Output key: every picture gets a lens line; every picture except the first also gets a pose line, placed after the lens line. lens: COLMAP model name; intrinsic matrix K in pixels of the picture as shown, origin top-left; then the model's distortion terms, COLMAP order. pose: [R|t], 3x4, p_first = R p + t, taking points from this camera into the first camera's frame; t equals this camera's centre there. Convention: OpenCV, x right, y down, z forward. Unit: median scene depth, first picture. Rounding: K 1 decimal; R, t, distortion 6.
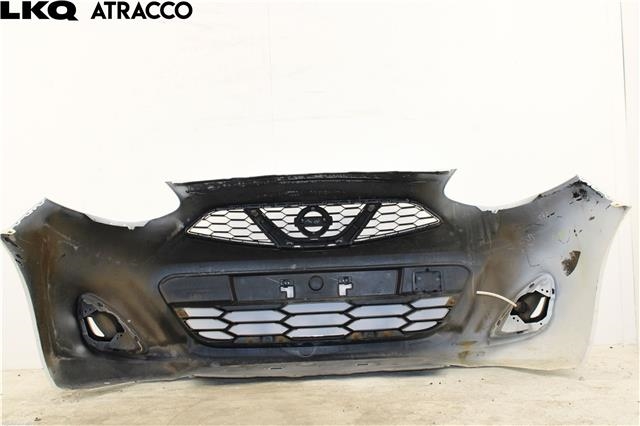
lens RADIAL K [[748.9, 0, 320.1], [0, 748.9, 225.9], [0, 0, 1]] dist [-0.090186, -0.003872]
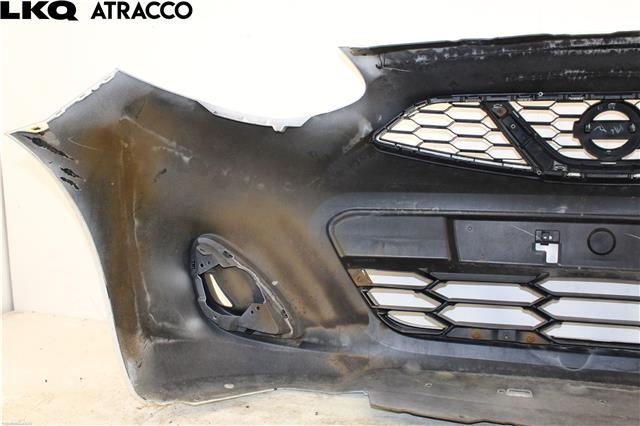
lens RADIAL K [[647.6, 0, 320.0], [0, 647.6, 213.0], [0, 0, 1]] dist [-0.135435, 0.152120]
pose [[0.948177, 0.072079, -0.309459, -0.062132], [-0.035158, 0.991750, 0.123272, 0.004663], [0.315791, -0.106004, 0.942889, 0.513220]]
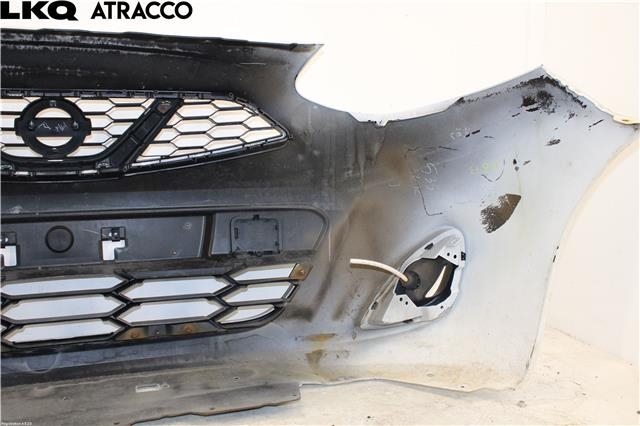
lens RADIAL K [[647.6, 0, 320.0], [0, 647.6, 213.0], [0, 0, 1]] dist [-0.135435, 0.152120]
pose [[0.934570, 0.001402, 0.355777, 0.007549], [-0.039403, 0.994249, 0.099585, 0.002438], [-0.353591, -0.107088, 0.929250, 0.516941]]
